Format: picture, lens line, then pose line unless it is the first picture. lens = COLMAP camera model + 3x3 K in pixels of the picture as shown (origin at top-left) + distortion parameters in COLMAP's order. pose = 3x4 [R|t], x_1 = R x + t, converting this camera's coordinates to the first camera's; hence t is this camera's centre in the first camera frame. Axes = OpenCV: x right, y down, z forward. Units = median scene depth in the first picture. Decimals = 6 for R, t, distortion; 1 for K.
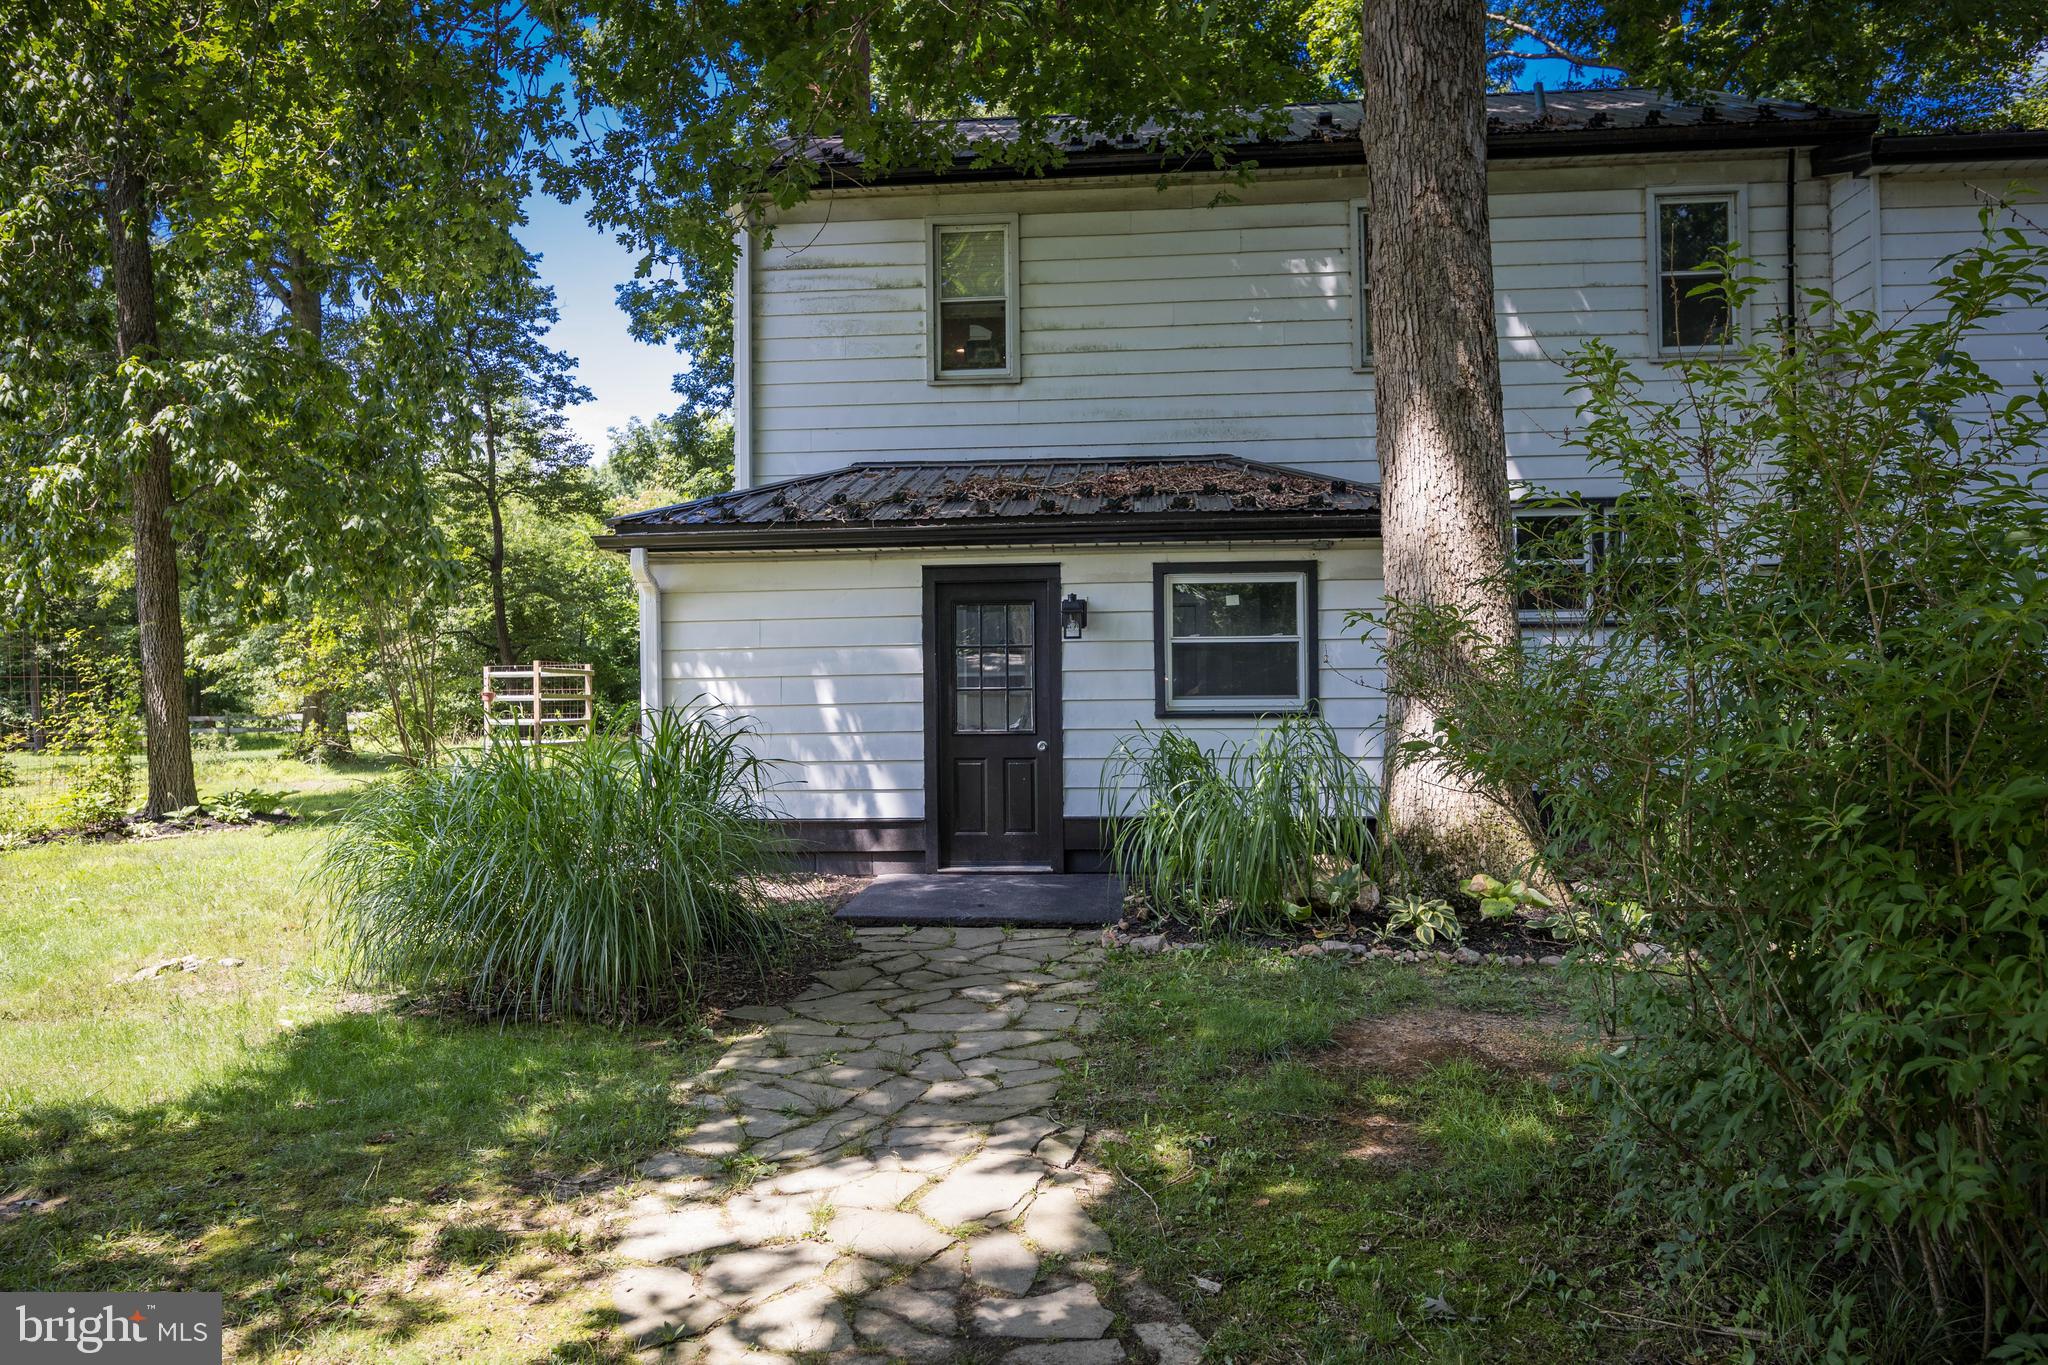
lens RADIAL K [[1332.8, 0, 1024.8], [0, 1332.8, 684.6], [0, 0, 1]] dist [0.001503, 0.000394]
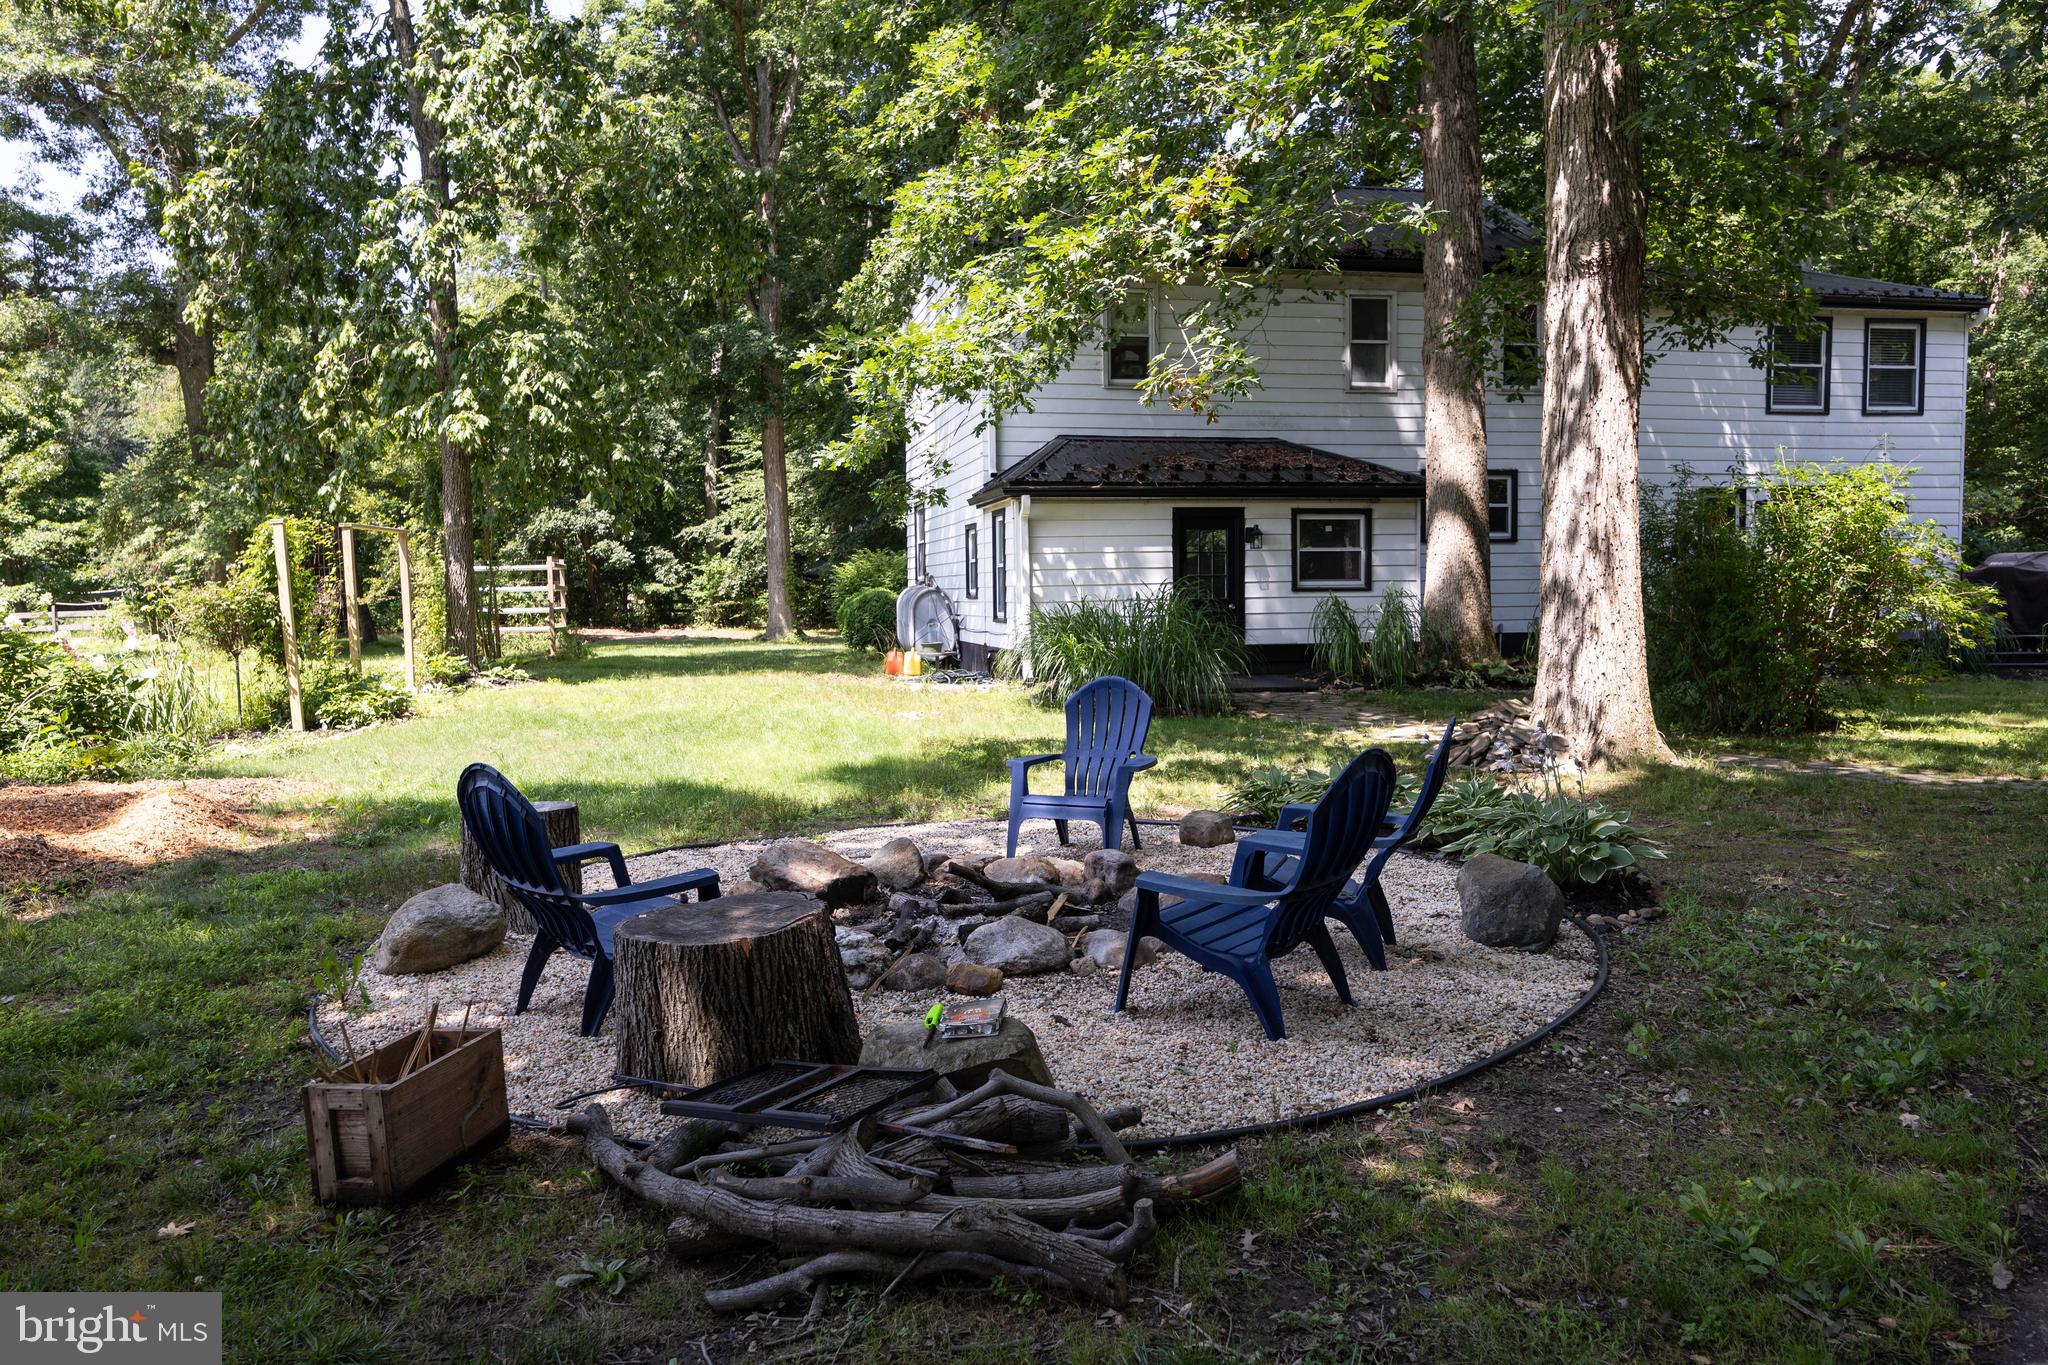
lens RADIAL K [[1478.8, 0, 1027.6], [0, 1478.8, 690.3], [0, 0, 1]] dist [-0.004581, 0.002421]
pose [[0.954578, -0.020897, 0.297228, -0.869105], [-0.000504, 0.997423, 0.071743, 0.014448], [-0.297962, -0.068634, 0.952107, -0.869736]]
